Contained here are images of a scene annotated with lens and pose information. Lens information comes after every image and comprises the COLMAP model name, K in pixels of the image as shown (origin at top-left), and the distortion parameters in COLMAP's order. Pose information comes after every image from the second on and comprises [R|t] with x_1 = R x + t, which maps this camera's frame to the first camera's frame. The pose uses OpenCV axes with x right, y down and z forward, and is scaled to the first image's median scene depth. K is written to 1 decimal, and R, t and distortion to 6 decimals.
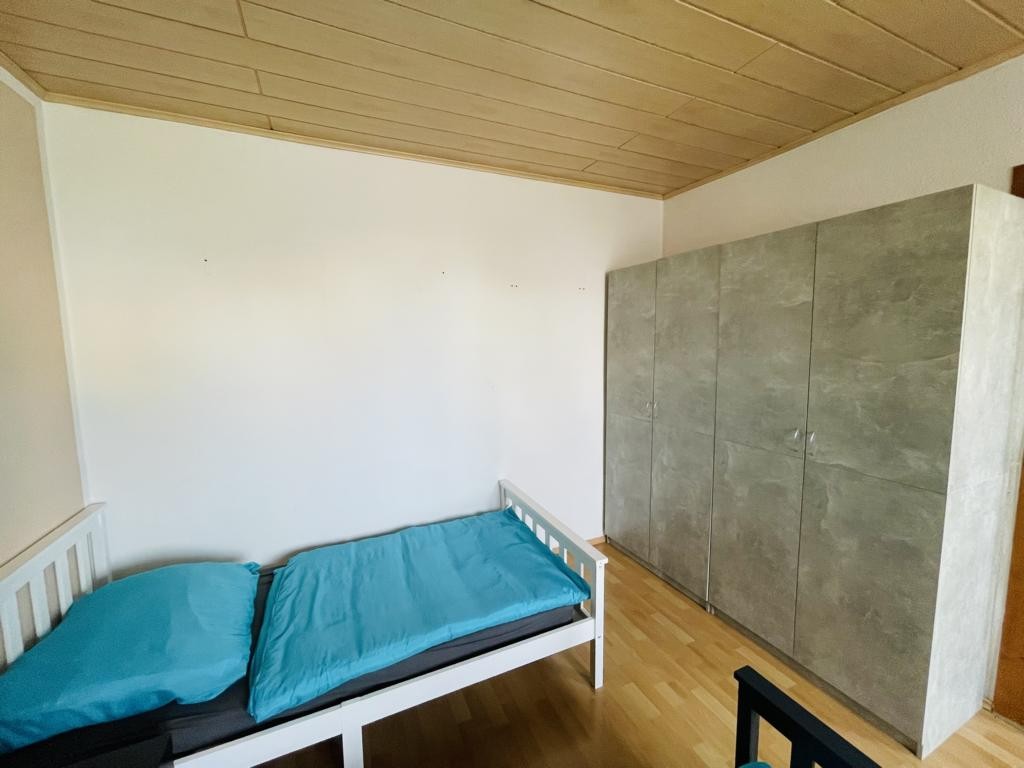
lens RADIAL K [[417.2, 0, 512.0], [0, 417.2, 384.0], [0, 0, 1]] dist [-0.000261, 0.000306]
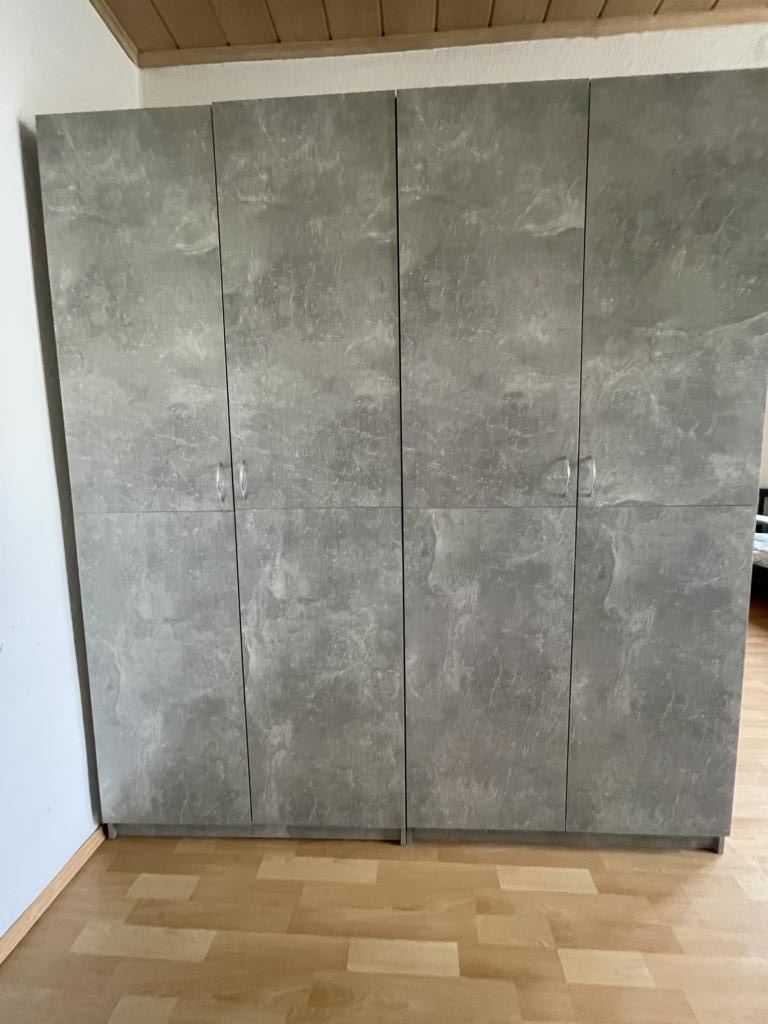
lens RADIAL K [[417.2, 0, 384.0], [0, 417.2, 512.0], [0, 0, 1]] dist [-0.000261, 0.000306]
pose [[0.465878, -0.094993, 0.879735, 0.038494], [0.109089, 0.992802, 0.049432, 0.111596], [-0.878099, 0.072940, 0.472887, 0.833665]]
